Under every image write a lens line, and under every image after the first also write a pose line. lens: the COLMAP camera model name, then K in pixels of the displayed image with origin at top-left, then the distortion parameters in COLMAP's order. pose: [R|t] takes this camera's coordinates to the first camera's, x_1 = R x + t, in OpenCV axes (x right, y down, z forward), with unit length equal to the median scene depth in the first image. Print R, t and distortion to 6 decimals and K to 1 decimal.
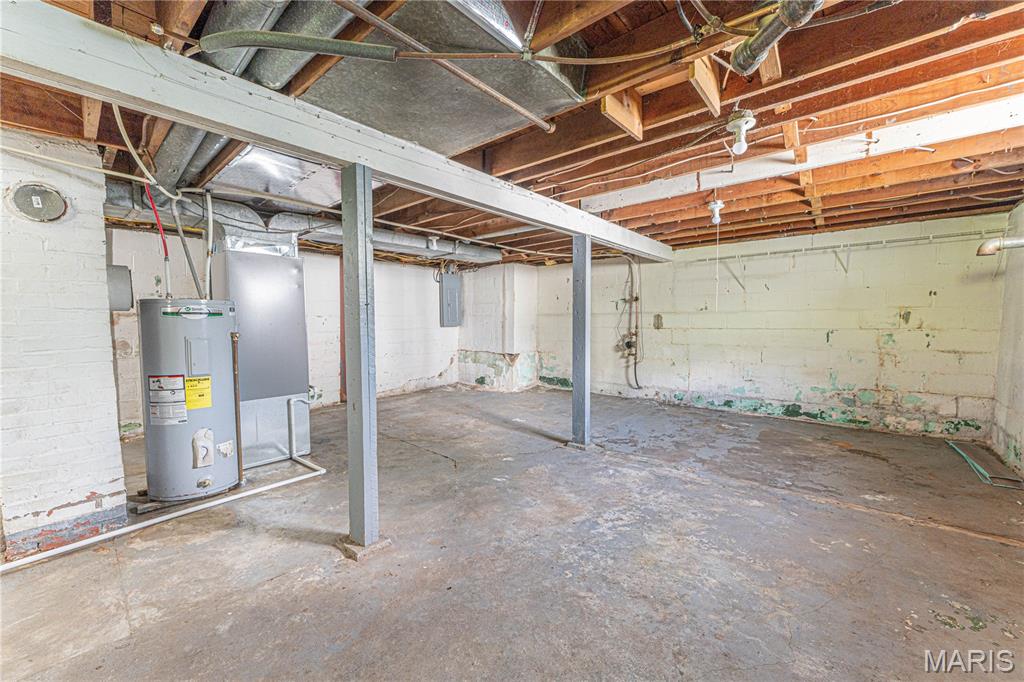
lens RADIAL K [[420.1, 0, 509.7], [0, 420.1, 340.7], [0, 0, 1]] dist [-0.024662, 0.000535]
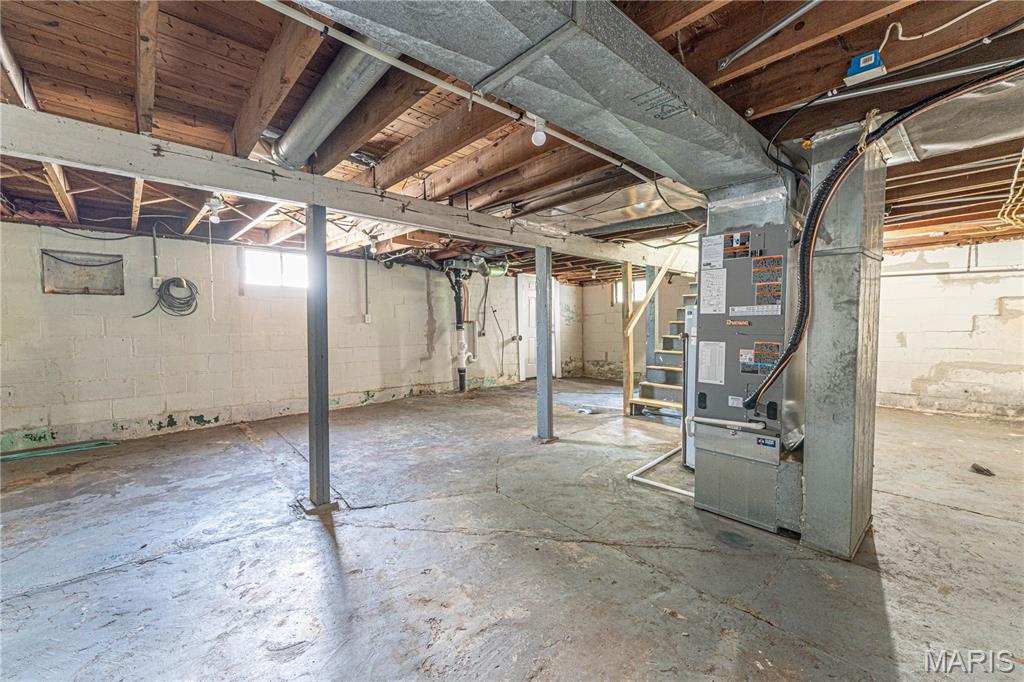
lens RADIAL K [[420.1, 0, 509.7], [0, 420.1, 340.7], [0, 0, 1]] dist [-0.024662, 0.000535]
pose [[-0.993965, 0.002091, 0.109675, -0.307629], [0.012239, 0.995689, 0.091943, -0.114101], [-0.109010, 0.092731, -0.989706, 2.224050]]
